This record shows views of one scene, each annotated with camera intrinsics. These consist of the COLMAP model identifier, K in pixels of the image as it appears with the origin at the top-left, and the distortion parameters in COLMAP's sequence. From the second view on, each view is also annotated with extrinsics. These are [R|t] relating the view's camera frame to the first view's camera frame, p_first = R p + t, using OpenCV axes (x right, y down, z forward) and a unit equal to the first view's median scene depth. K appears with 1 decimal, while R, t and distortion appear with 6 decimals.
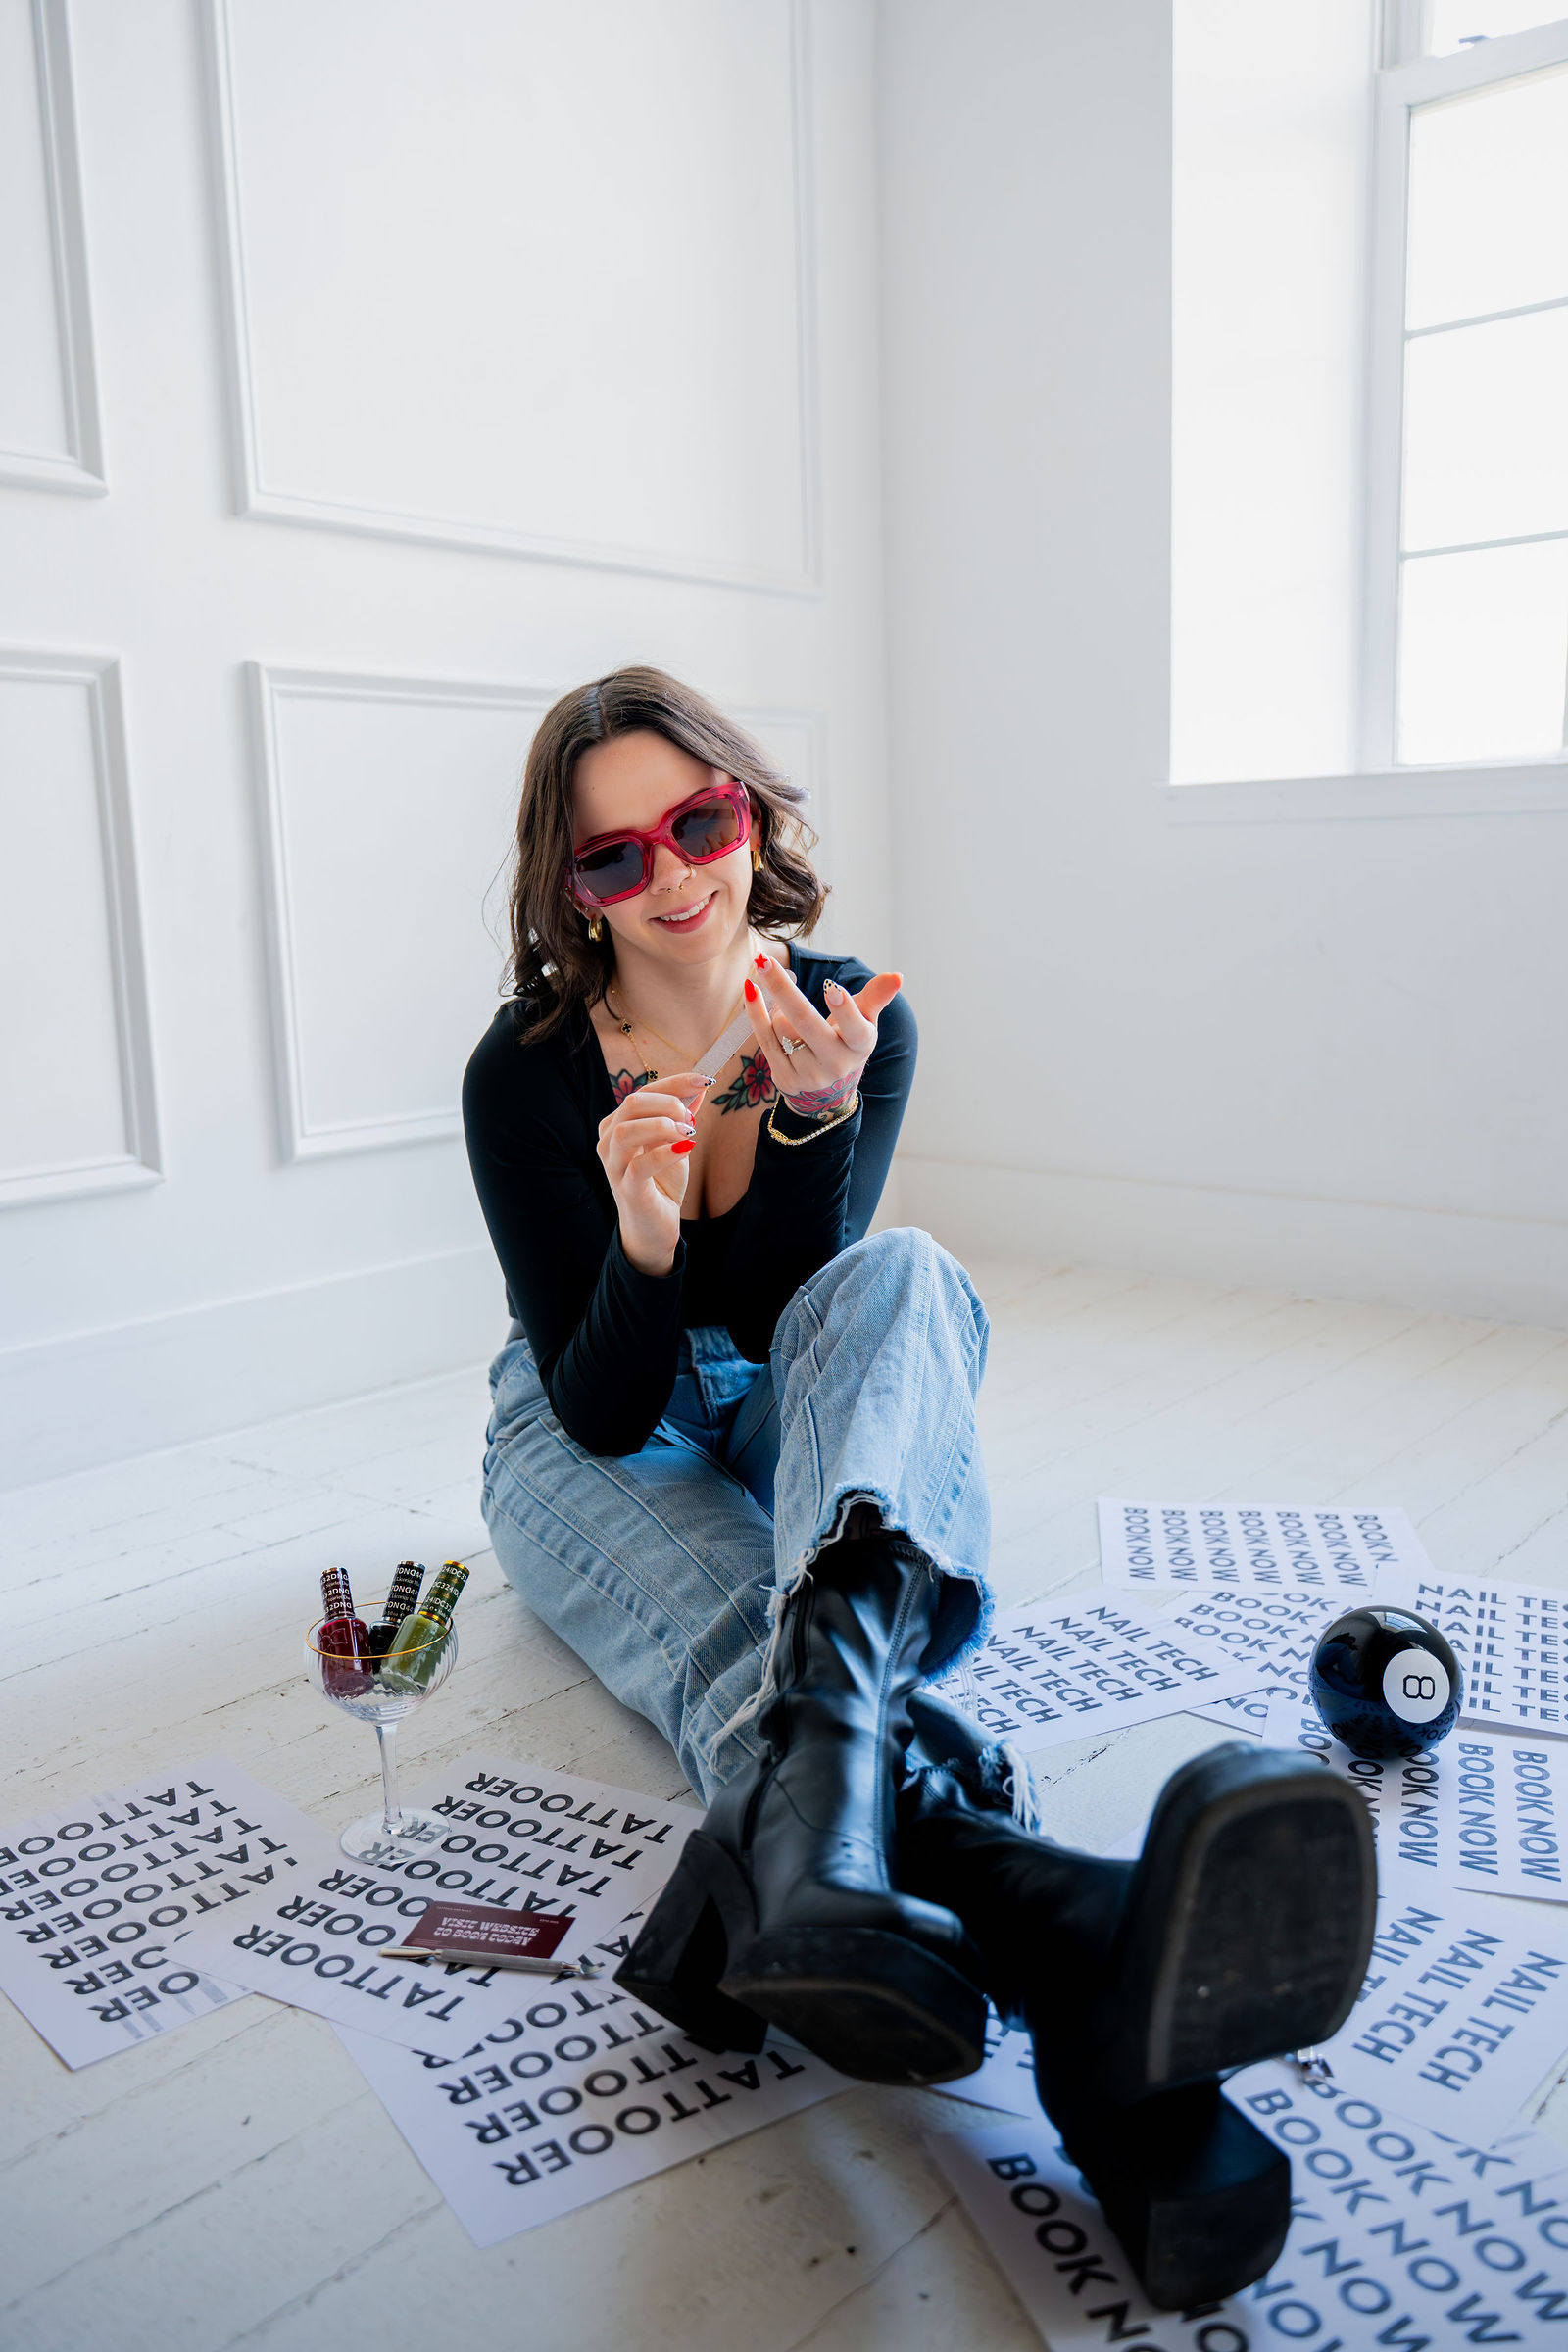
lens RADIAL K [[1903.1, 0, 775.5], [0, 1903.1, 1184.0], [0, 0, 1]] dist [-0.012566, -0.004862]
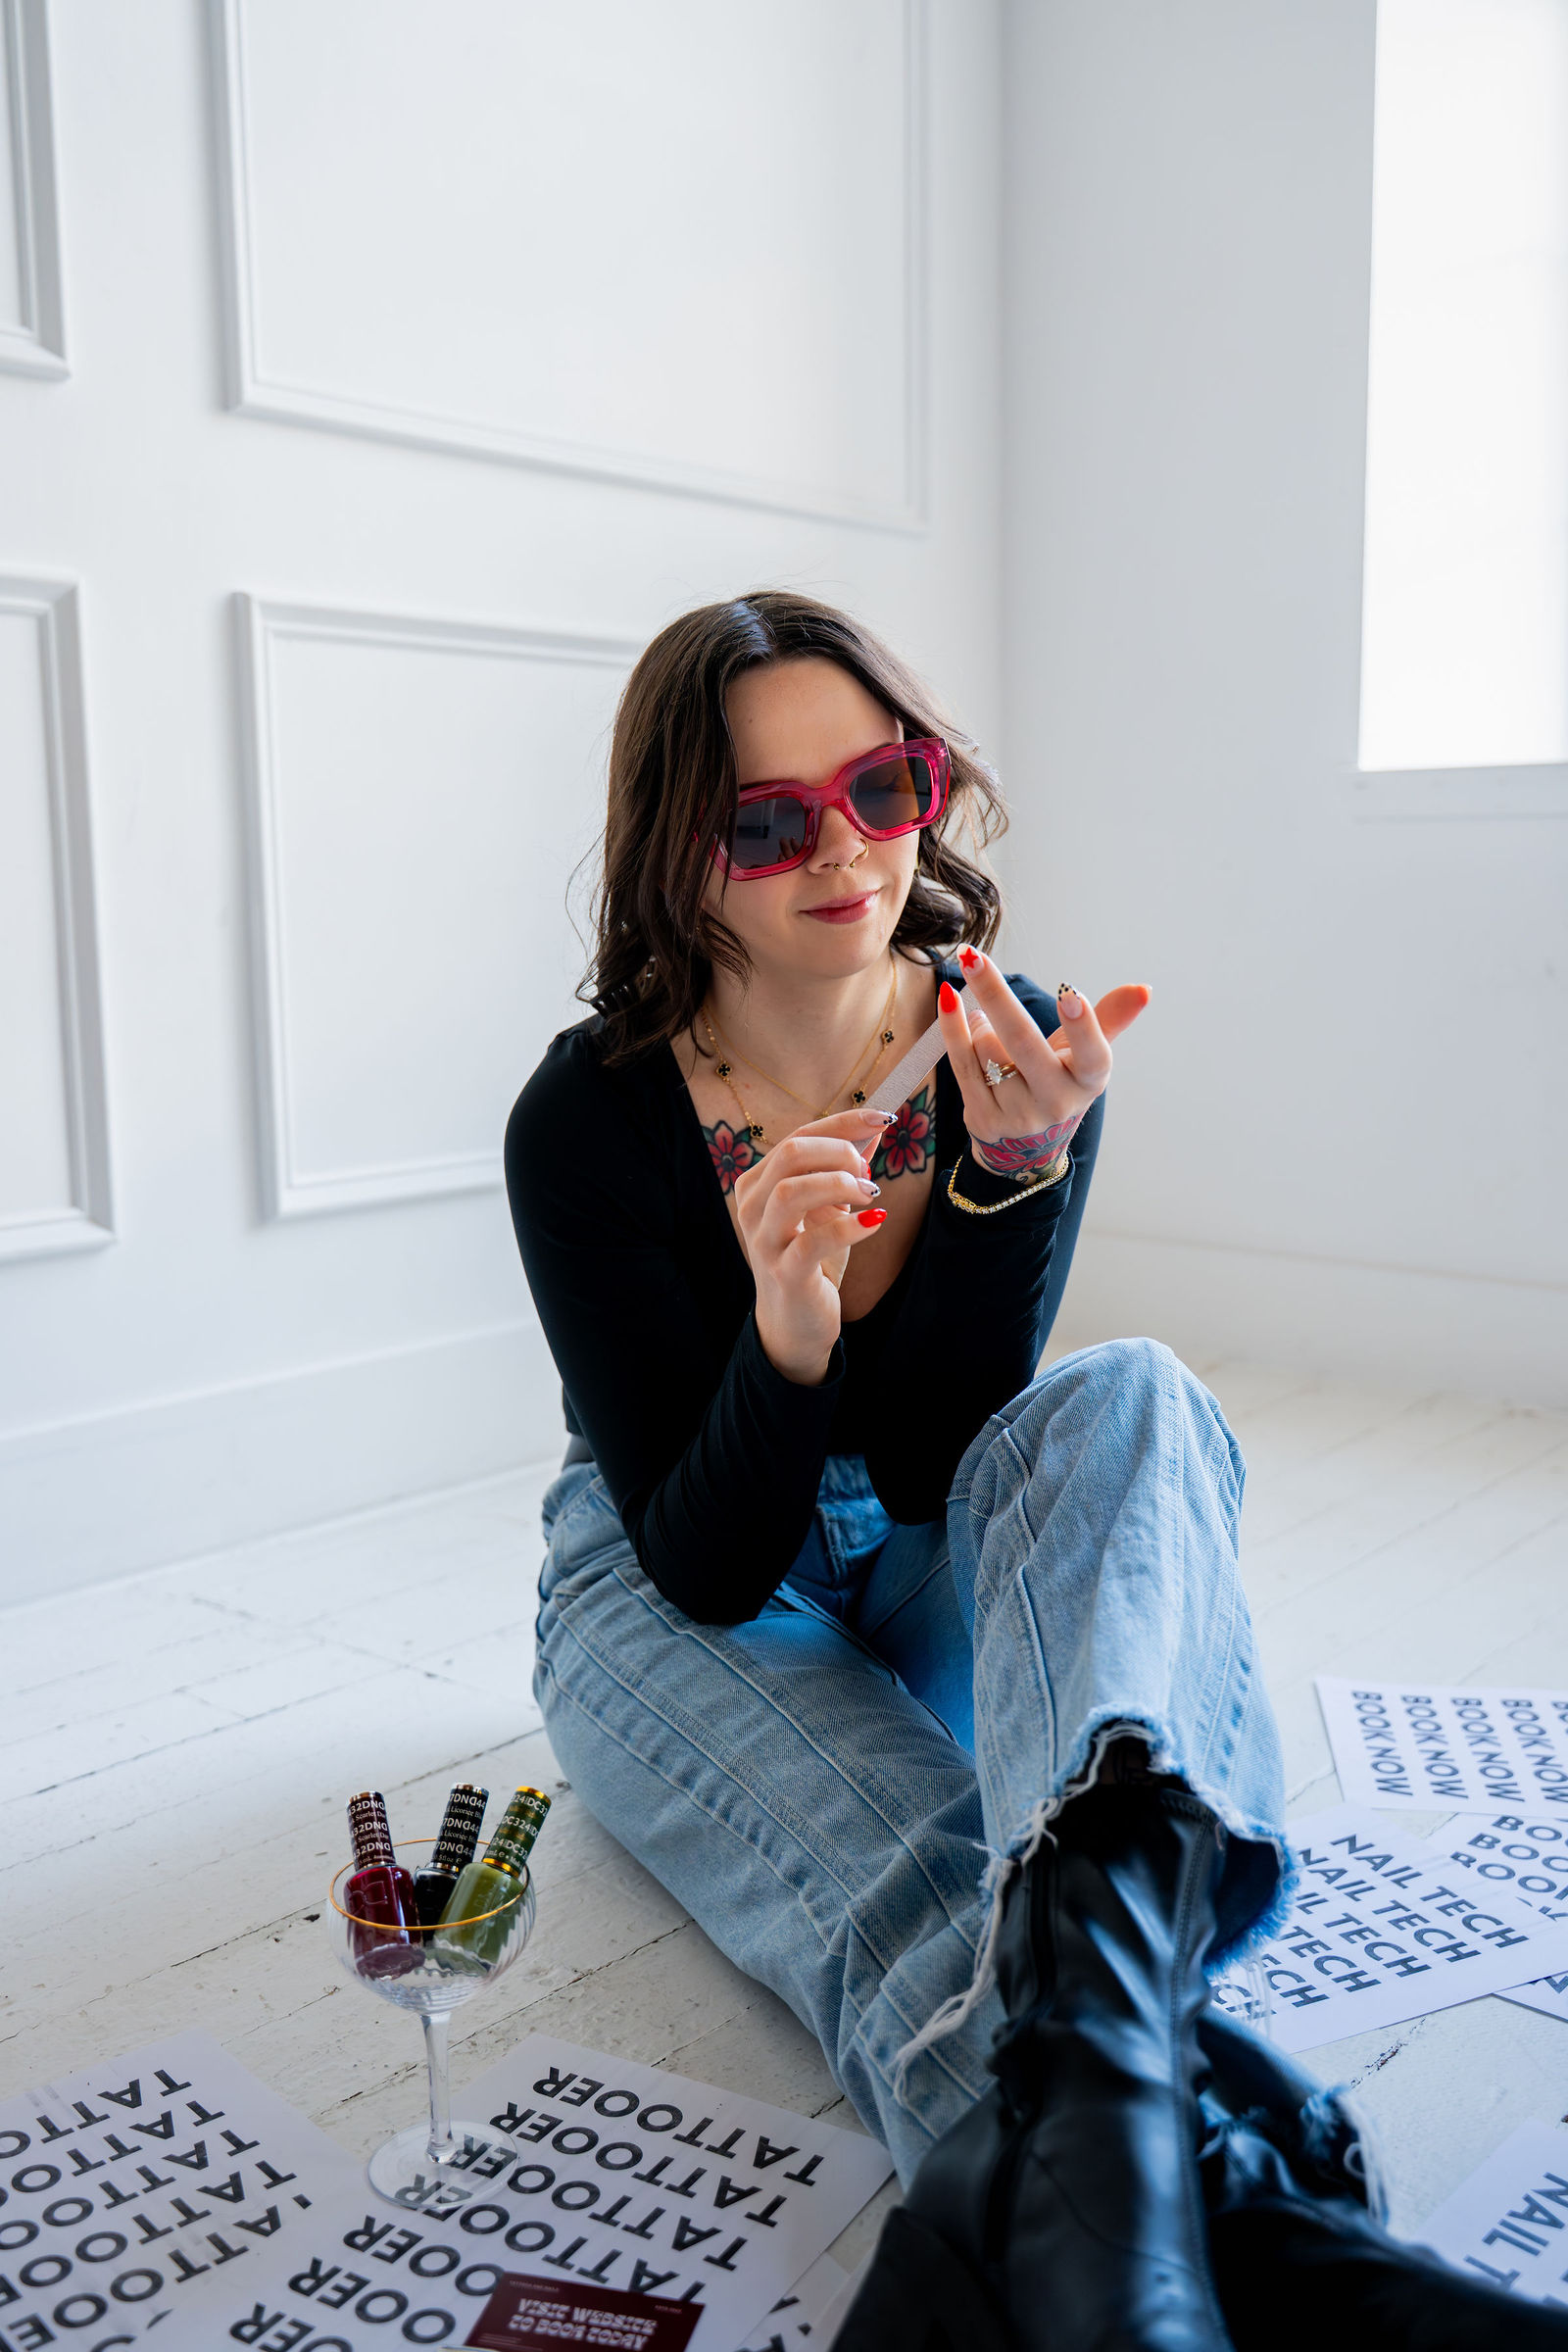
lens RADIAL K [[2179.3, 0, 747.6], [0, 2179.3, 1190.0], [0, 0, 1]] dist [-0.022982, 0.000000]
pose [[0.999755, 0.017996, -0.012894, -0.075779], [-0.018262, 0.999616, -0.020829, -0.014618], [0.012514, 0.021059, 0.999700, 0.154548]]
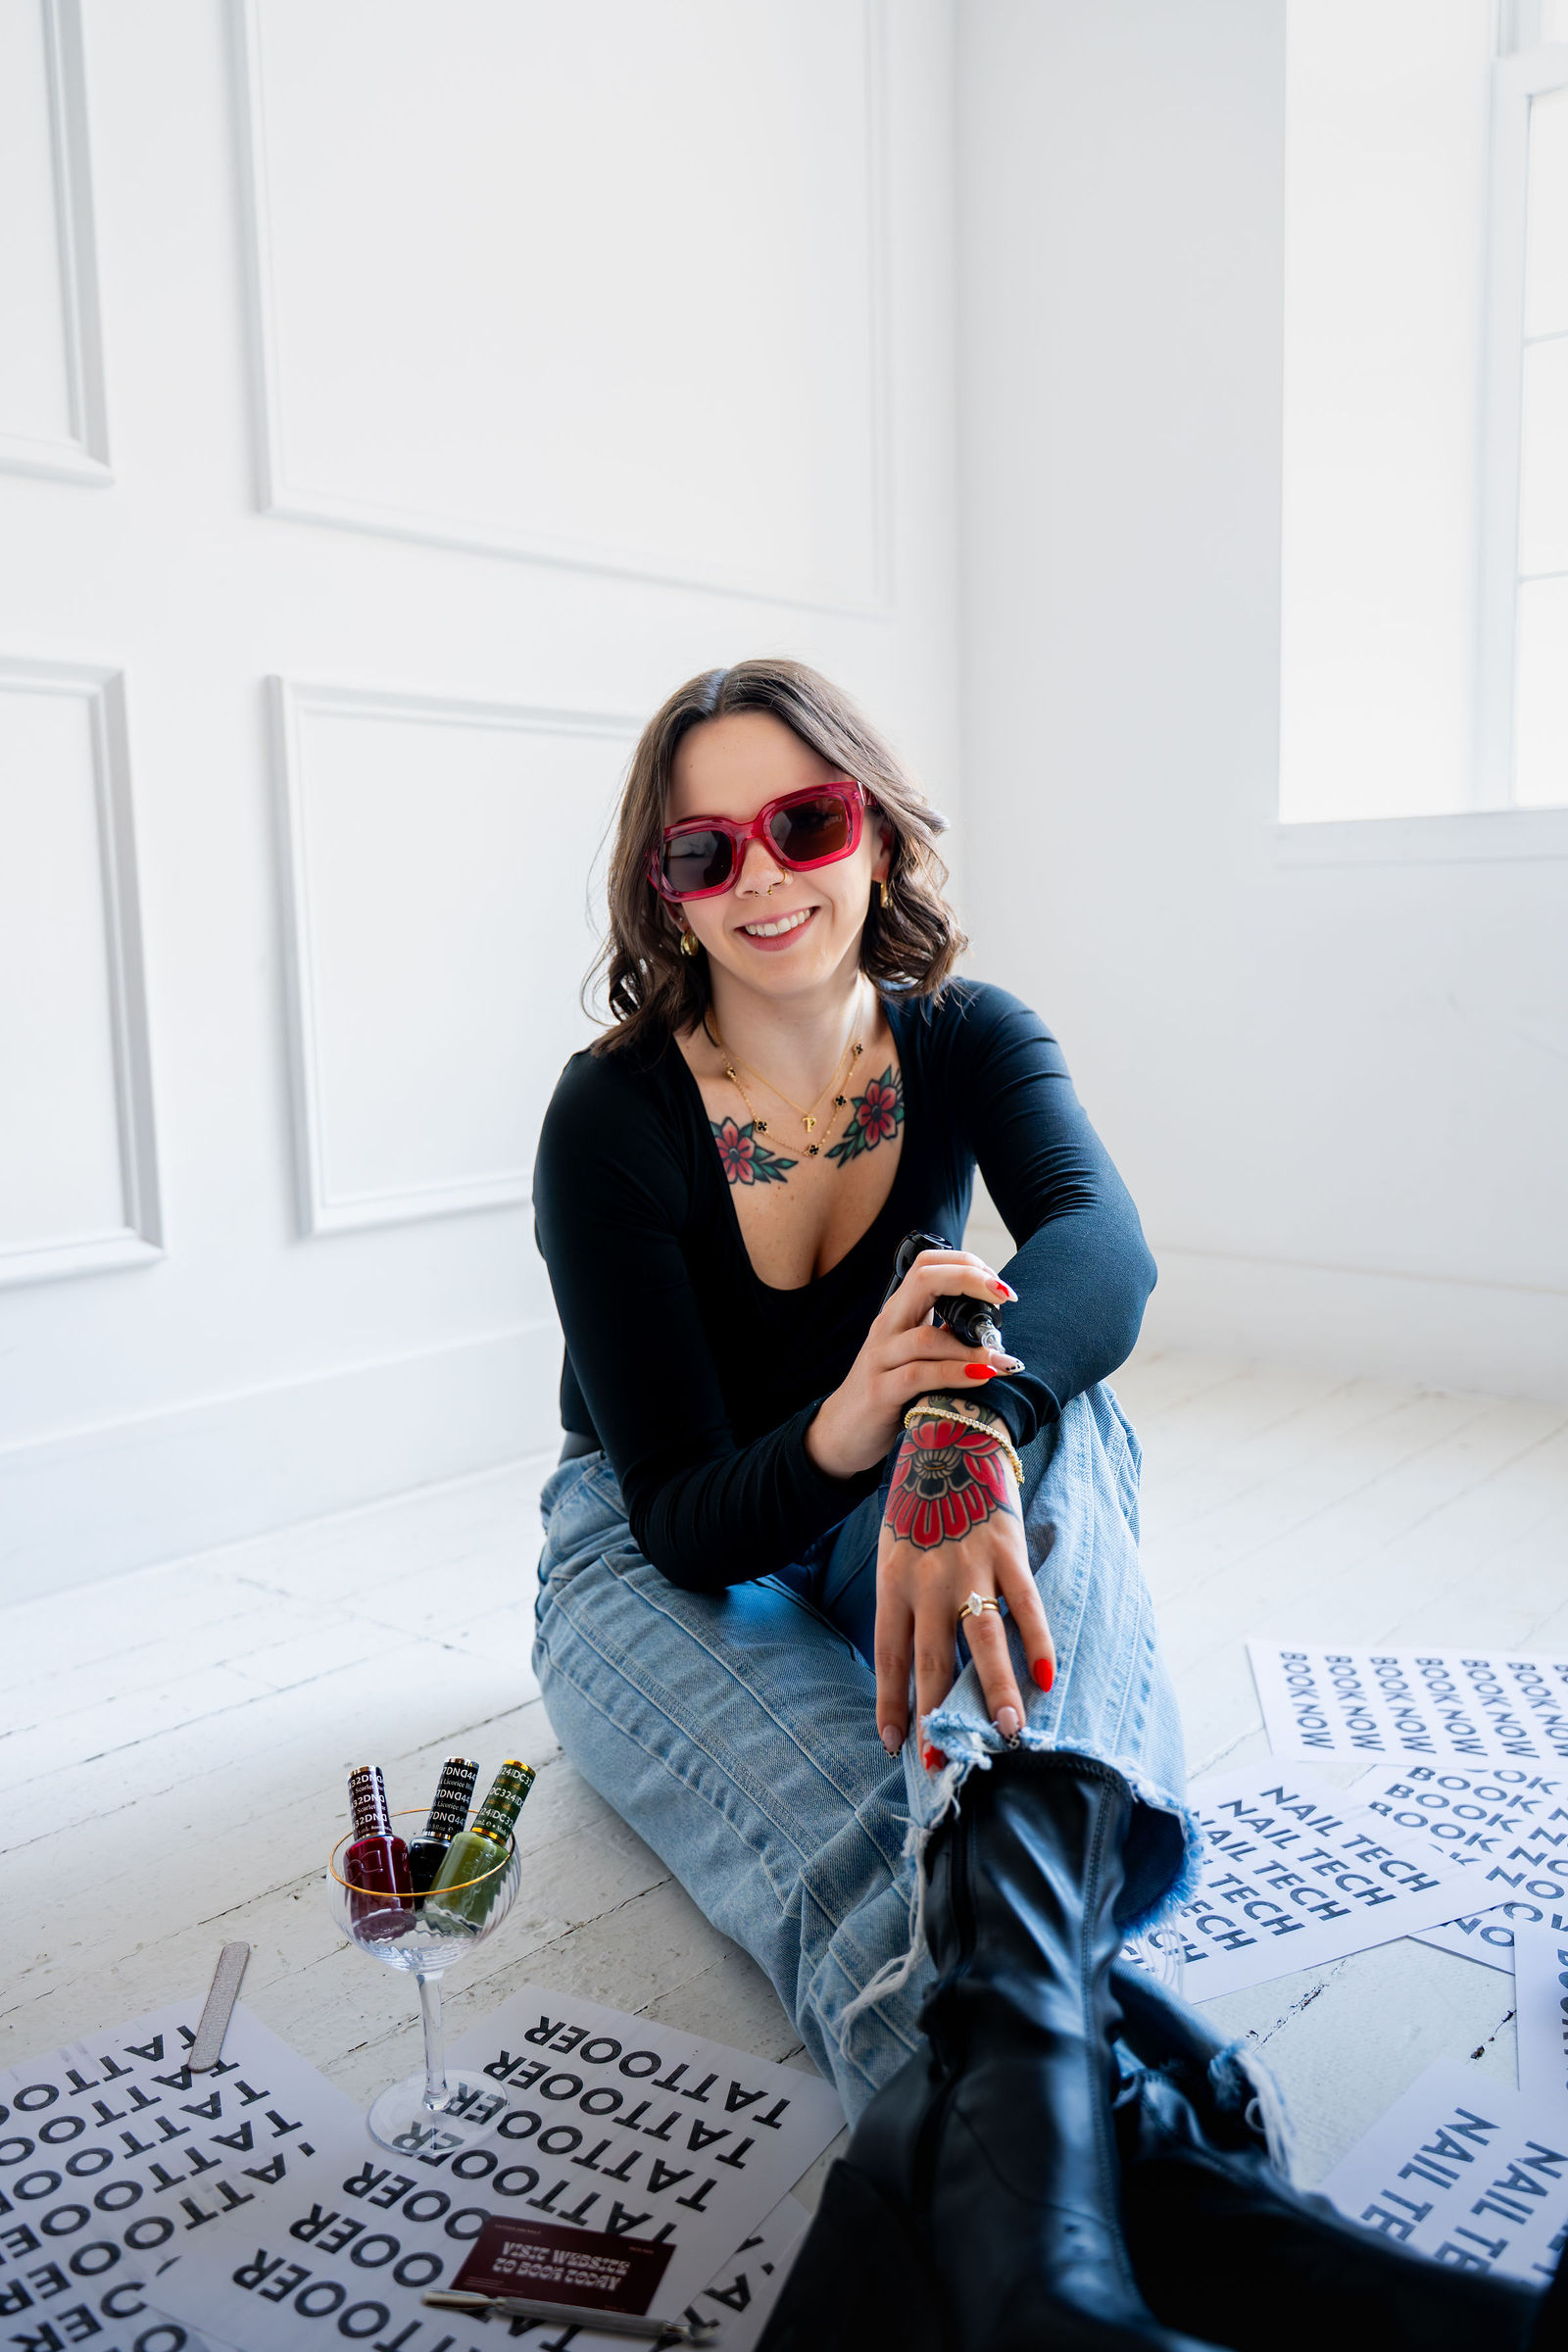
lens RADIAL K [[1903.1, 0, 763.9], [0, 1903.1, 1181.3], [0, 0, 1]] dist [-0.012566, -0.004862]
pose [[0.999917, 0.005952, -0.011446, -0.055610], [-0.006302, 0.999504, -0.030851, -0.018818], [0.011257, 0.030921, 0.999458, 0.192764]]
